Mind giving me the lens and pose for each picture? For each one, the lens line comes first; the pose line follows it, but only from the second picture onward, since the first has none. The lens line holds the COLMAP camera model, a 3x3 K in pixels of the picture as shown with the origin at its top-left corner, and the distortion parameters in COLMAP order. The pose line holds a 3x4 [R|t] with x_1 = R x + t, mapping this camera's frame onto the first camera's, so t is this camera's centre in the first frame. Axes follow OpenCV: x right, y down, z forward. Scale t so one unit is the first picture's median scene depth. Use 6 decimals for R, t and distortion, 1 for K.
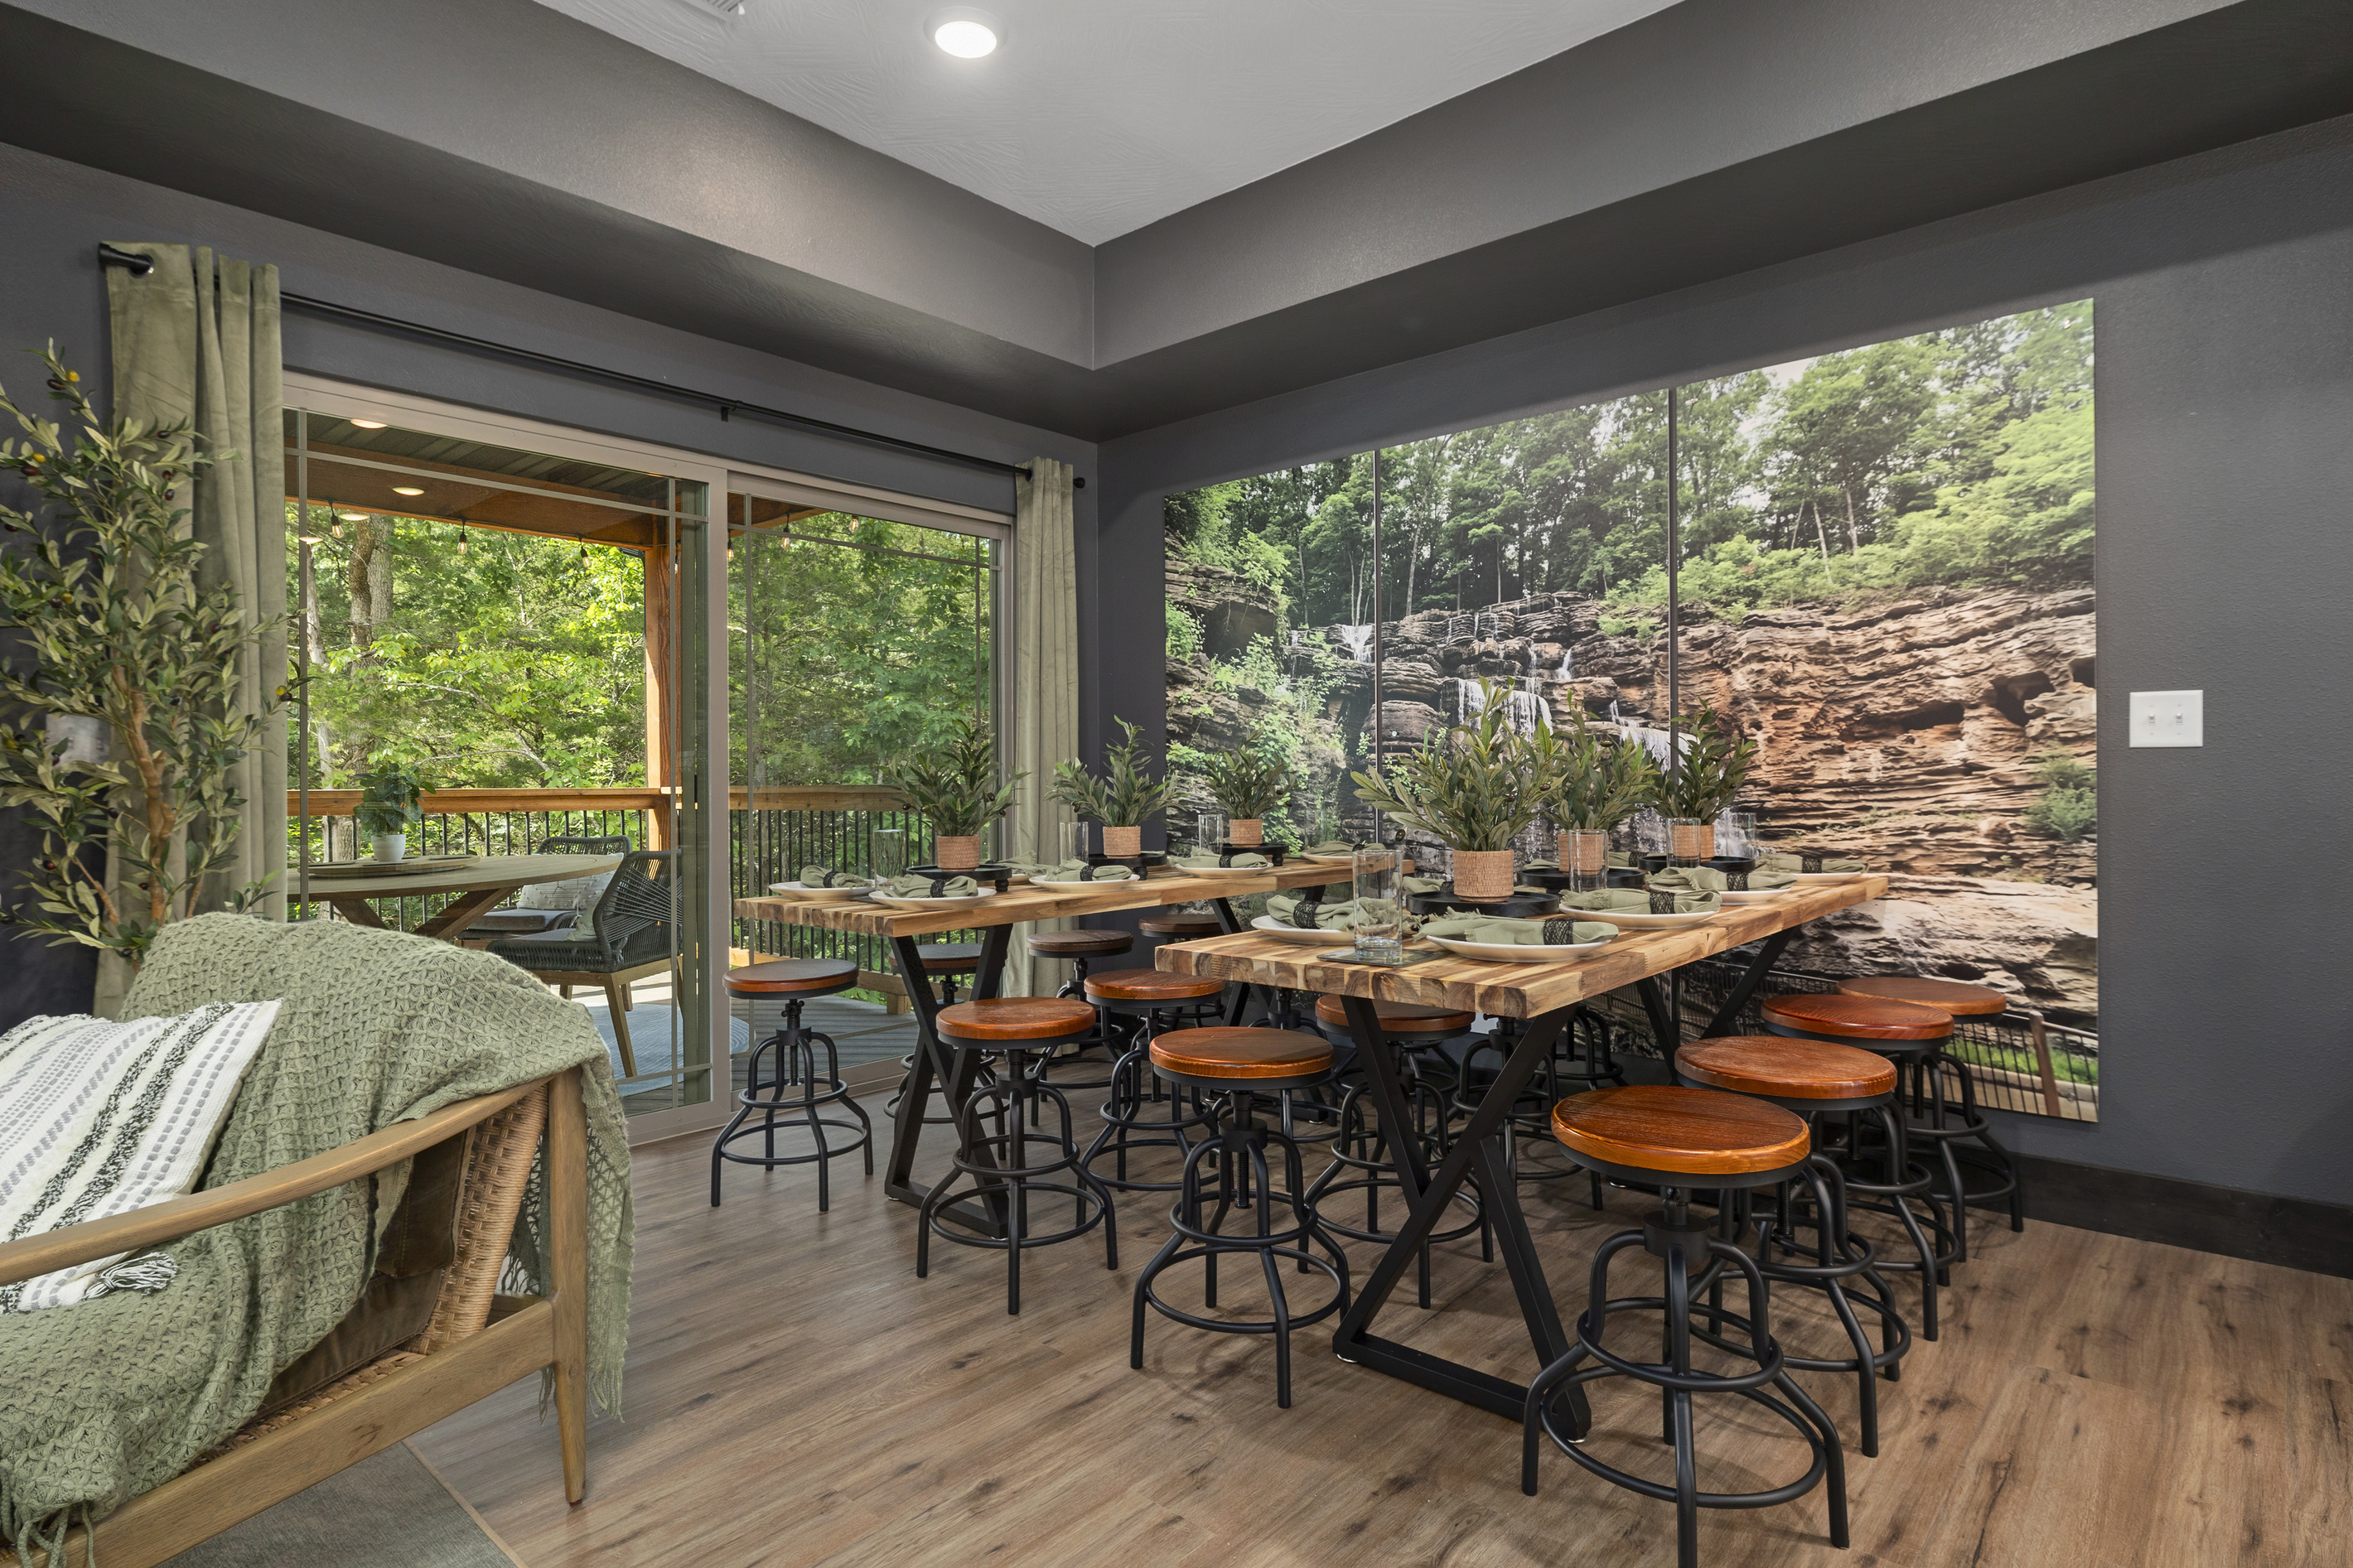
lens RADIAL K [[1264.5, 0, 1184.0], [0, 1264.5, 781.3], [0, 0, 1]] dist [0.001471, 0.000084]
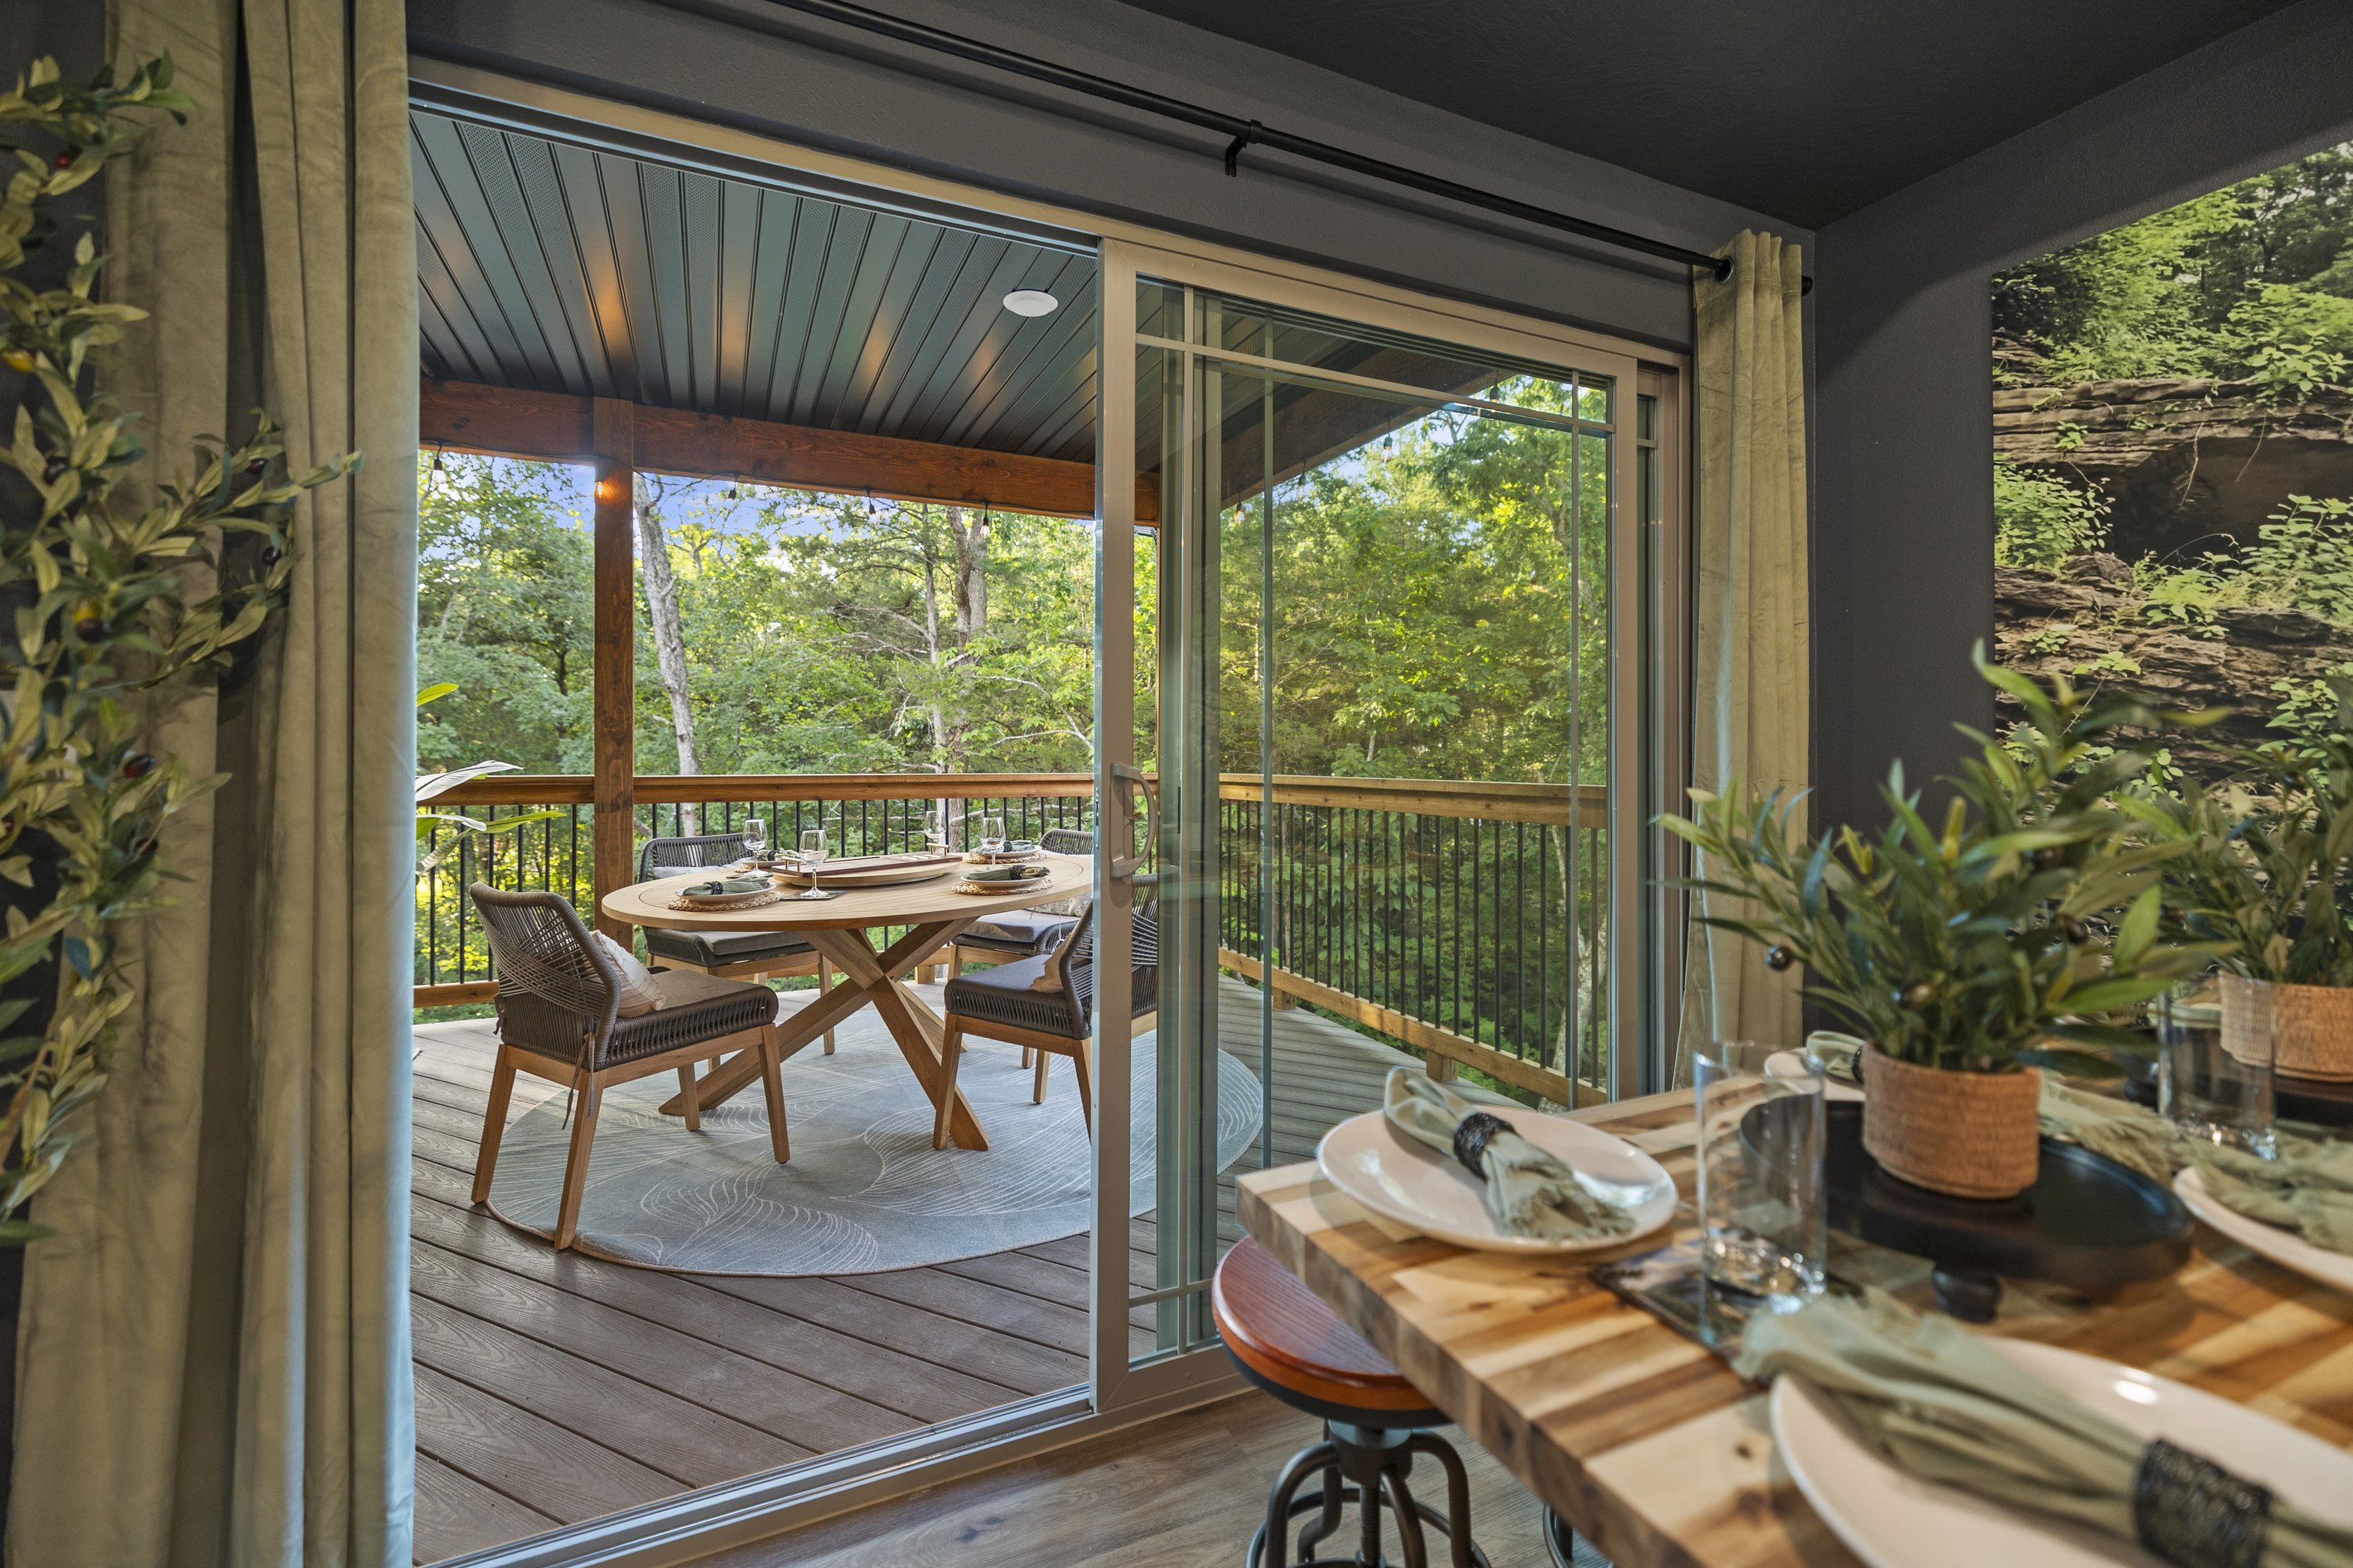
lens RADIAL K [[1017.9, 0, 1177.6], [0, 1017.9, 760.9], [0, 0, 1]] dist [0.004826, 0.001511]
pose [[0.919786, 0.008332, -0.392332, -0.167405], [-0.004640, 0.999936, 0.010358, -0.019380], [0.392393, -0.007706, 0.919765, 0.465560]]
